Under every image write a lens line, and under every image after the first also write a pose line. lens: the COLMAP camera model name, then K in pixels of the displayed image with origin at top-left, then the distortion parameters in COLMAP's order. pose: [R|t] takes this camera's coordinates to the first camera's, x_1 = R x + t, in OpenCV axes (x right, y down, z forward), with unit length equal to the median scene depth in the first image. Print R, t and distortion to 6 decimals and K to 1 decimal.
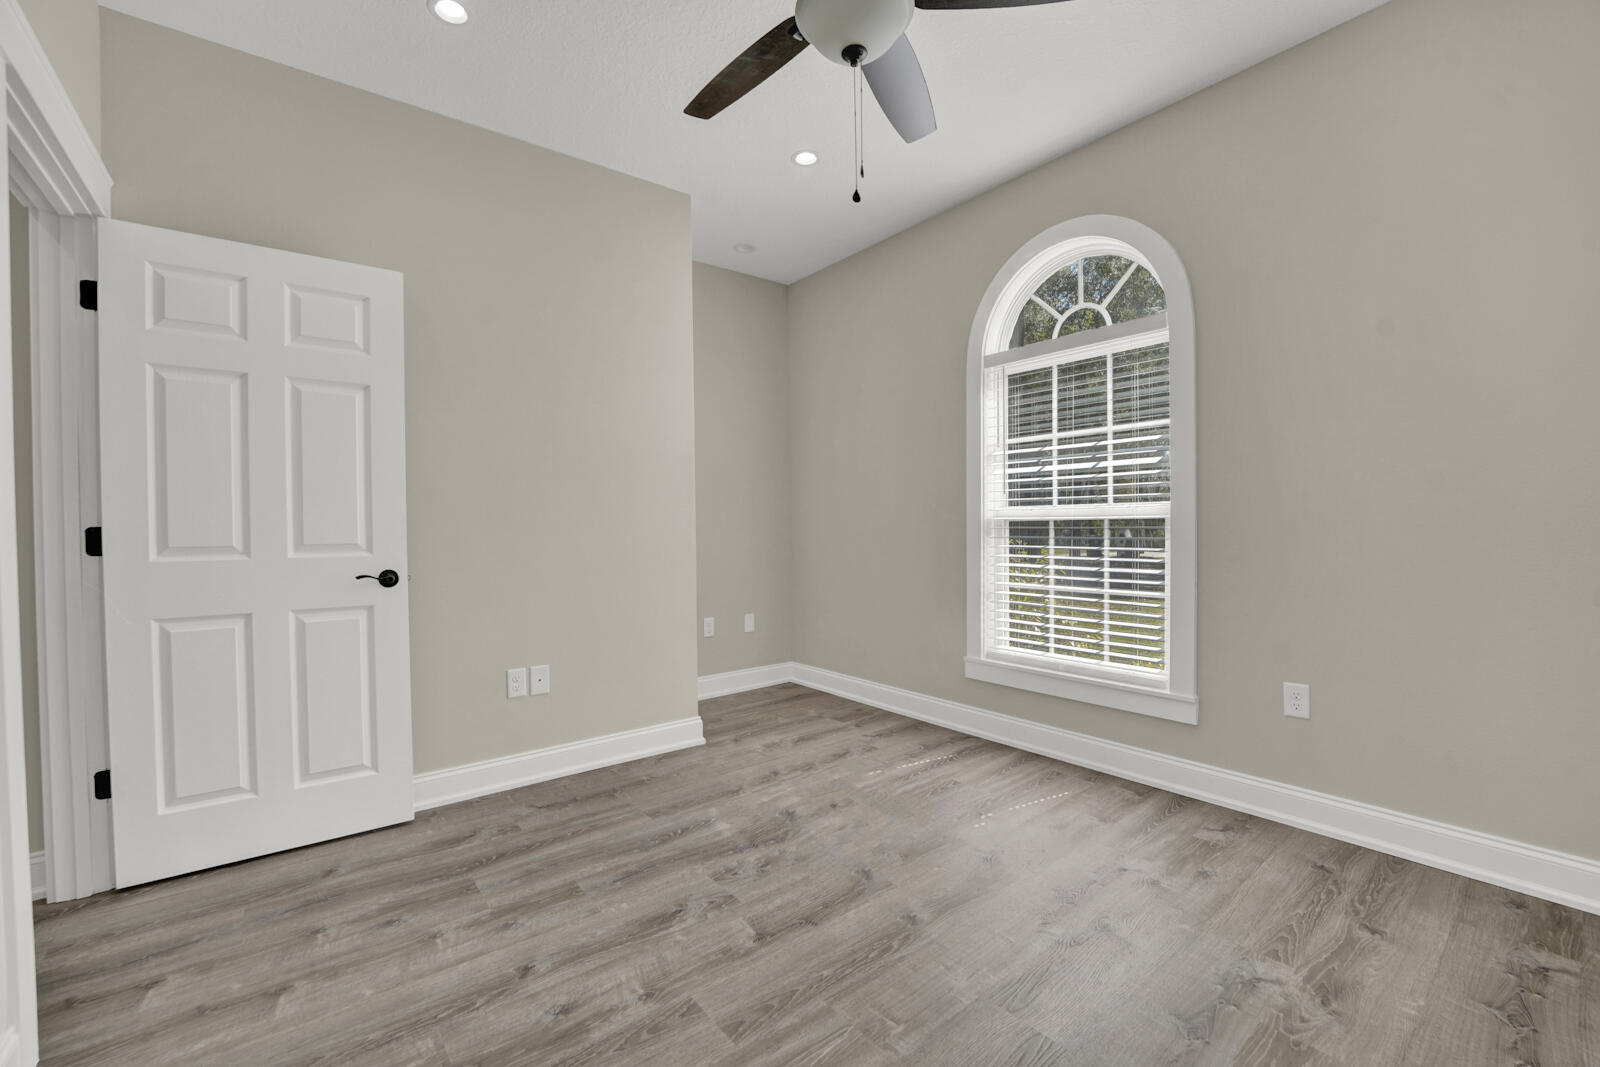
lens RADIAL K [[662.8, 0, 783.5], [0, 662.8, 534.1], [0, 0, 1]] dist [-0.023620, 0.001166]
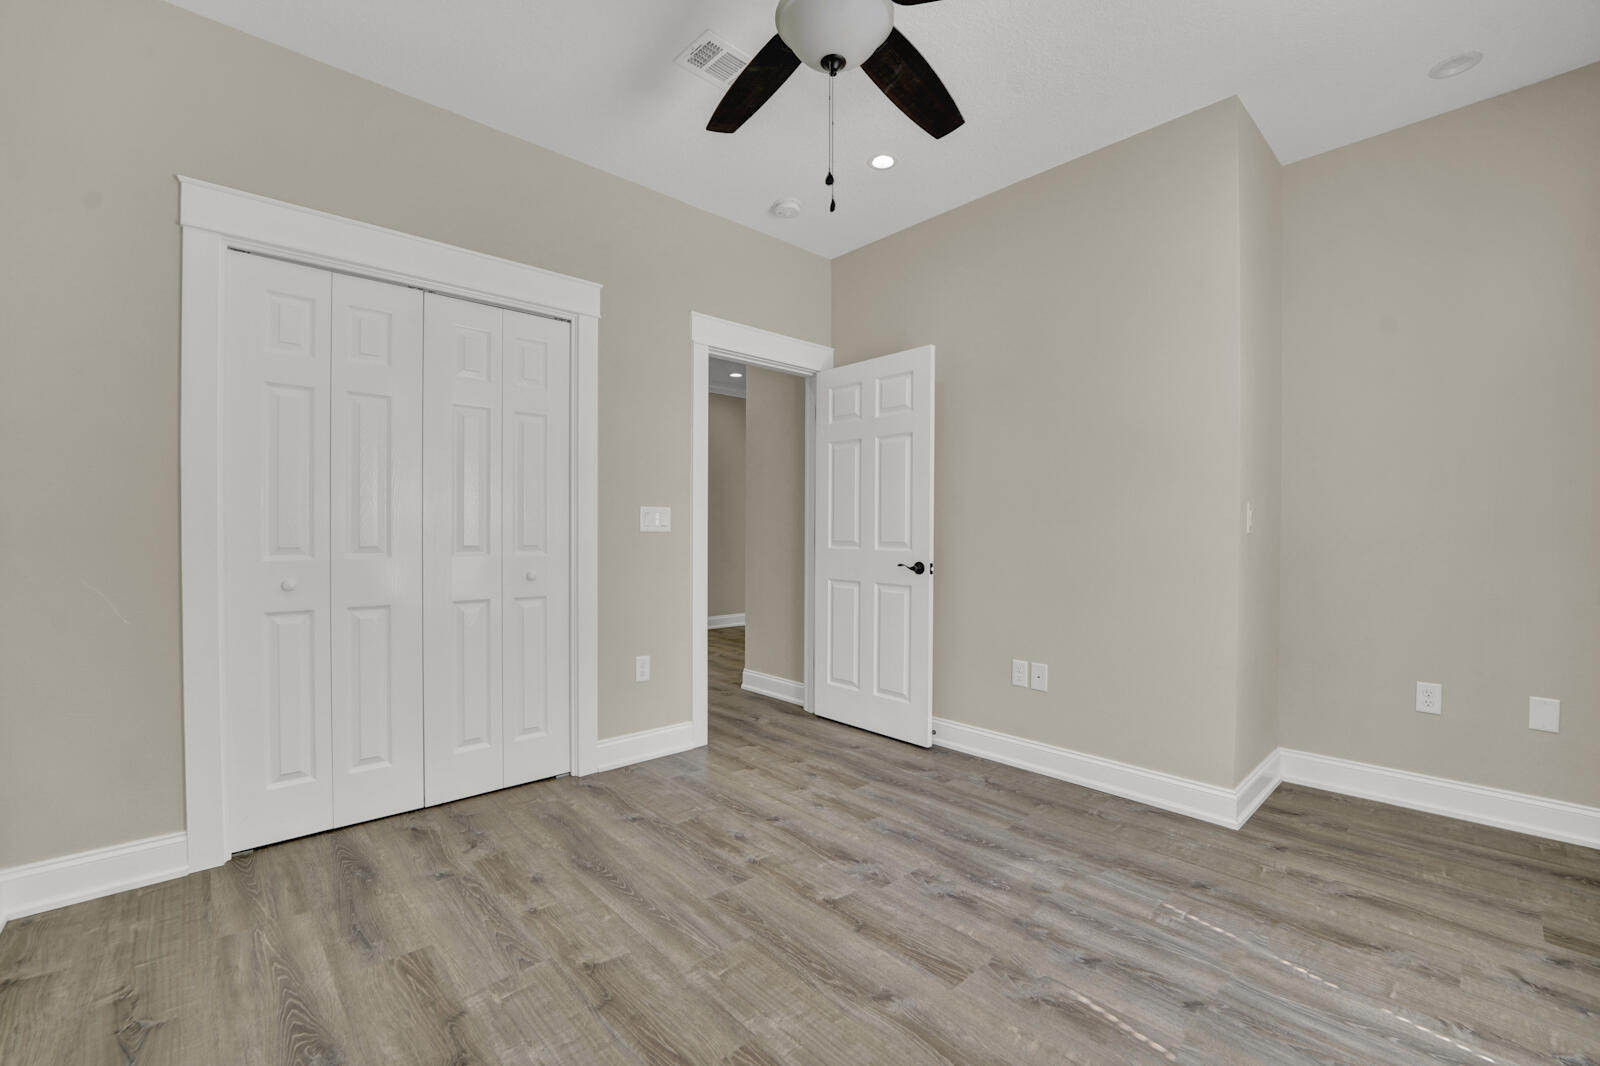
lens RADIAL K [[662.8, 0, 783.5], [0, 662.8, 533.6], [0, 0, 1]] dist [-0.023620, 0.001166]
pose [[0.074108, 0.014942, -0.997138, 0.786379], [-0.018025, 0.999744, 0.013642, -0.019694], [0.997087, 0.016962, 0.074359, 0.610612]]
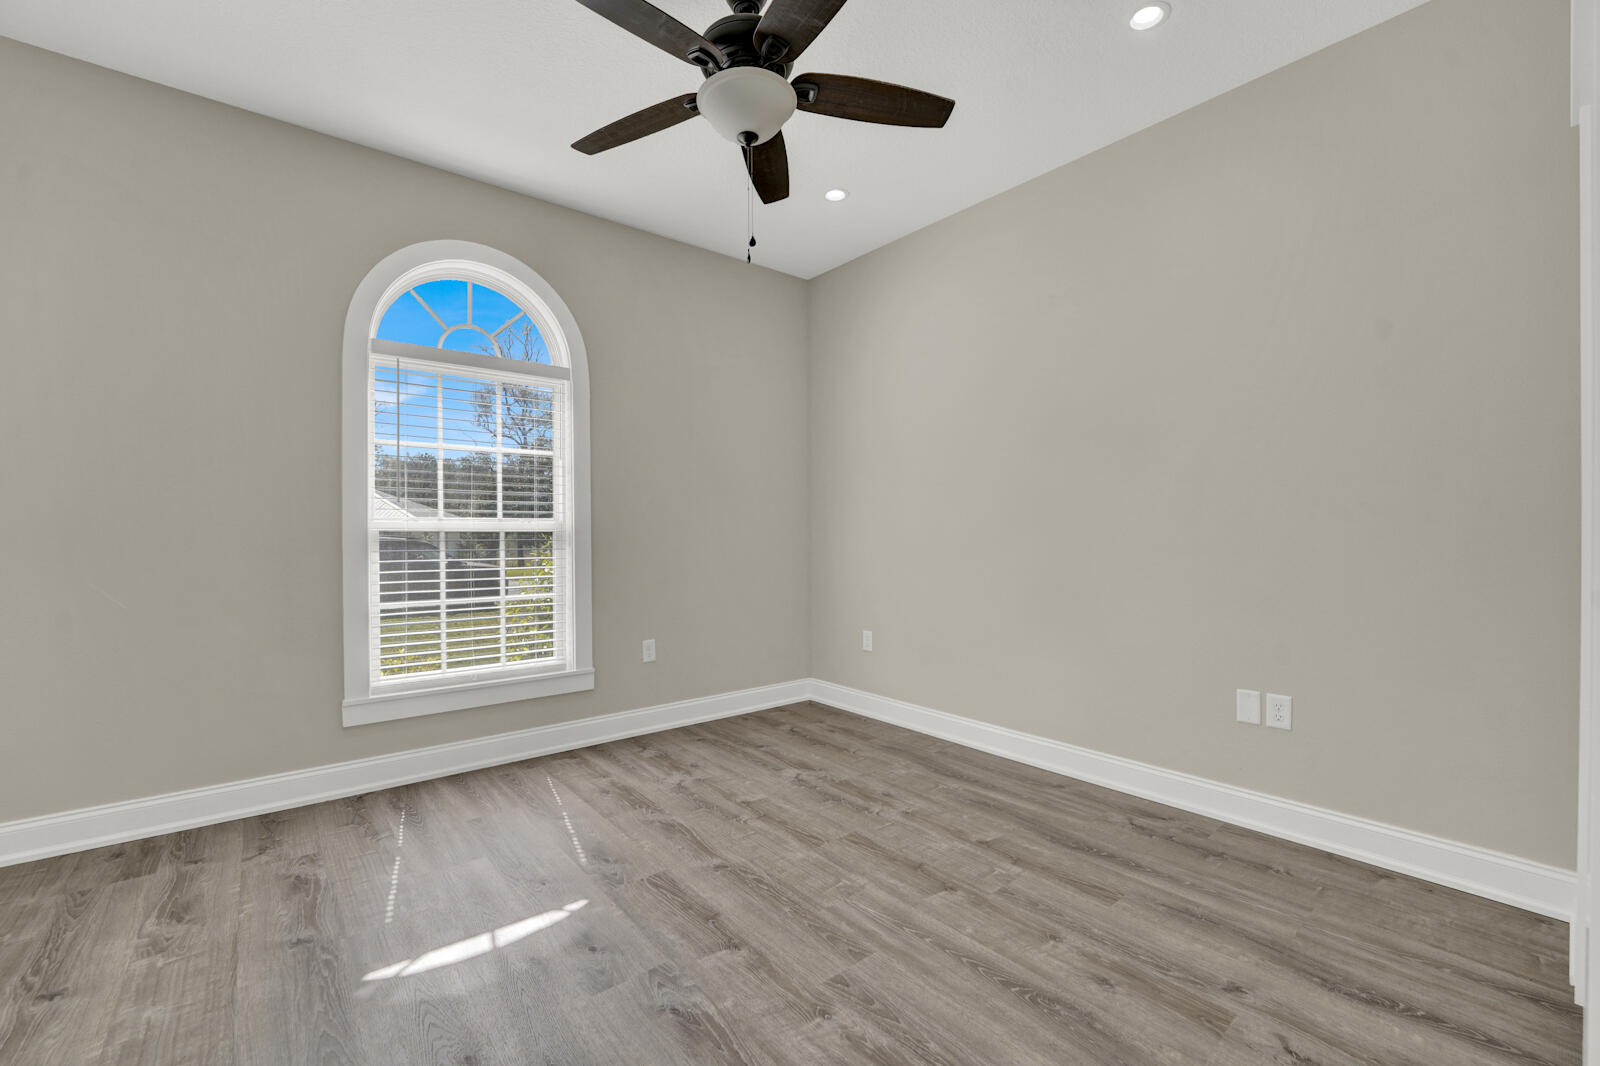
lens RADIAL K [[662.3, 0, 788.7], [0, 662.3, 537.1], [0, 0, 1]] dist [-0.027373, 0.003396]
pose [[-0.028712, 0.005396, 0.999573, -0.762942], [0.018504, 0.999817, -0.004866, -0.000034], [-0.999416, 0.018357, -0.028807, 0.689158]]
